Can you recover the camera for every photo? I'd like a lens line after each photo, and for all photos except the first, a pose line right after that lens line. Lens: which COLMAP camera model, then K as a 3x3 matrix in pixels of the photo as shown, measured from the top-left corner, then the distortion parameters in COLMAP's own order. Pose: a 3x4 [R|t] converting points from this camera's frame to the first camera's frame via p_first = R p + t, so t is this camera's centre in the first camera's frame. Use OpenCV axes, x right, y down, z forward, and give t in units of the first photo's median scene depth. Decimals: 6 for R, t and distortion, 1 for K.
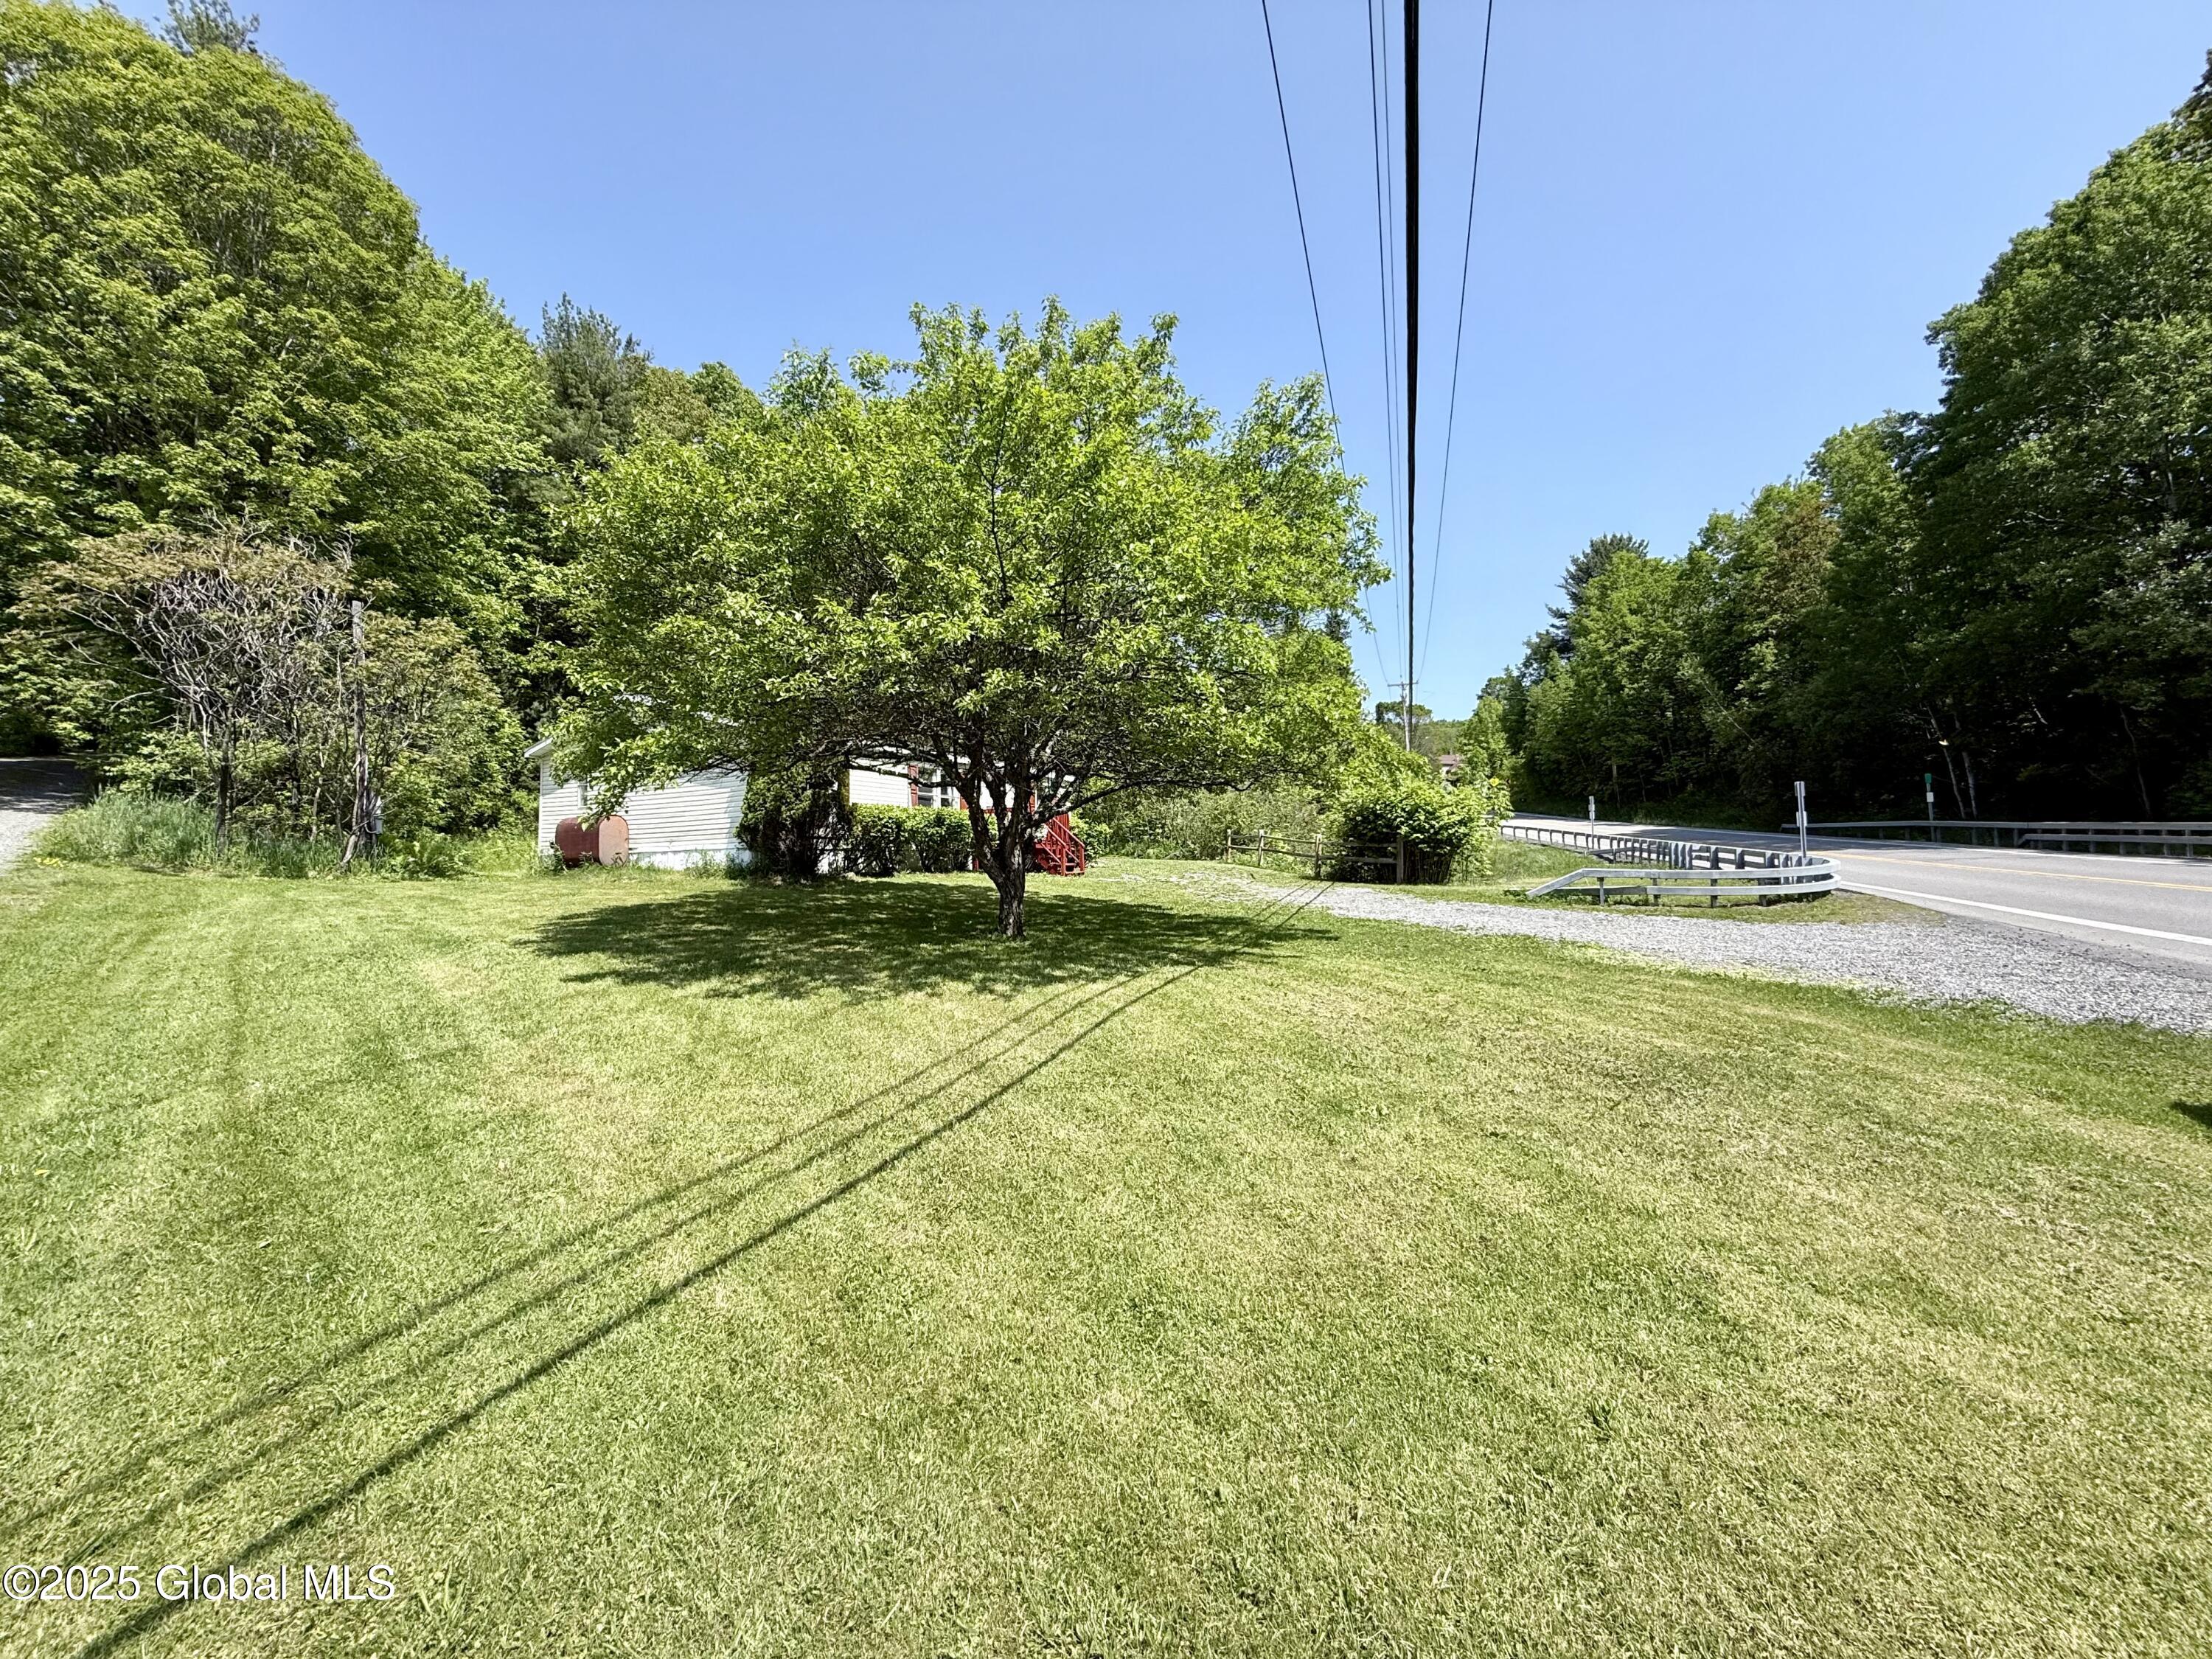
lens RADIAL K [[877.2, 0, 1115.0], [0, 877.2, 825.8], [0, 0, 1]] dist [-0.000623, 0.000090]
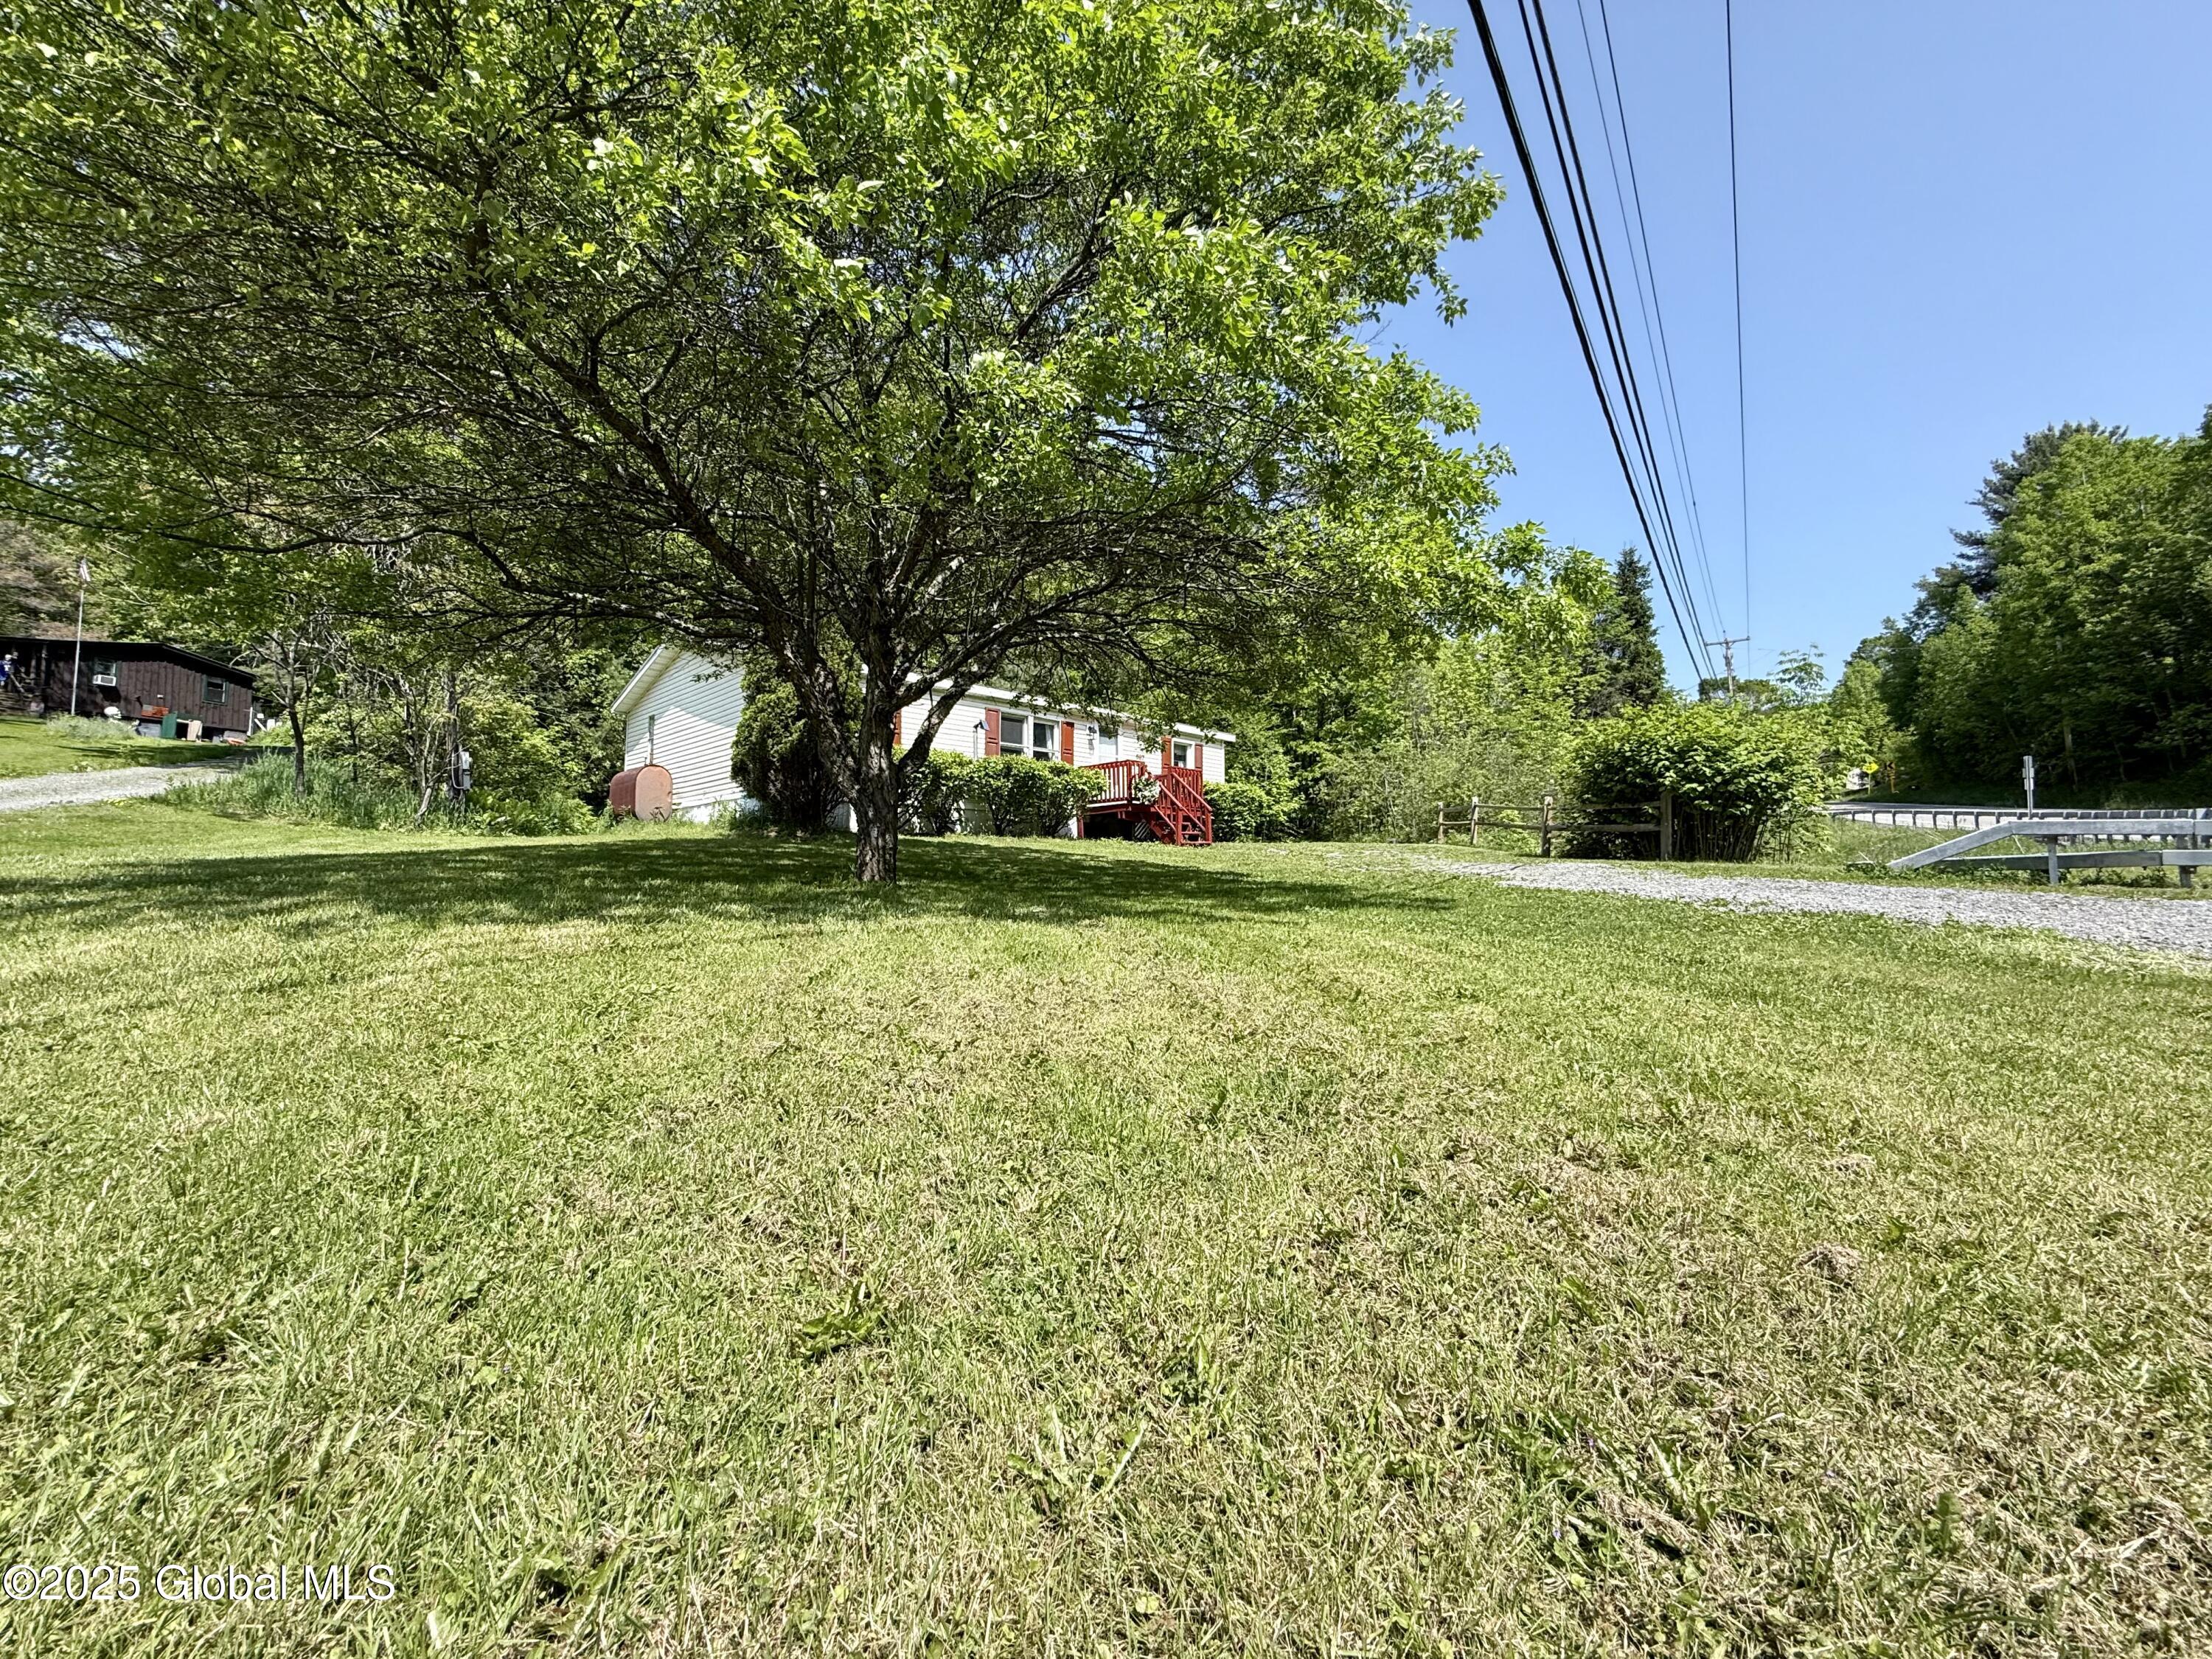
lens RADIAL K [[877.2, 0, 1104.9], [0, 877.2, 827.0], [0, 0, 1]] dist [-0.000623, 0.000090]
pose [[0.951302, 0.000192, -0.308260, 0.071476], [-0.001817, 0.999986, -0.004985, 0.026168], [0.308255, 0.005302, 0.951289, 0.131995]]
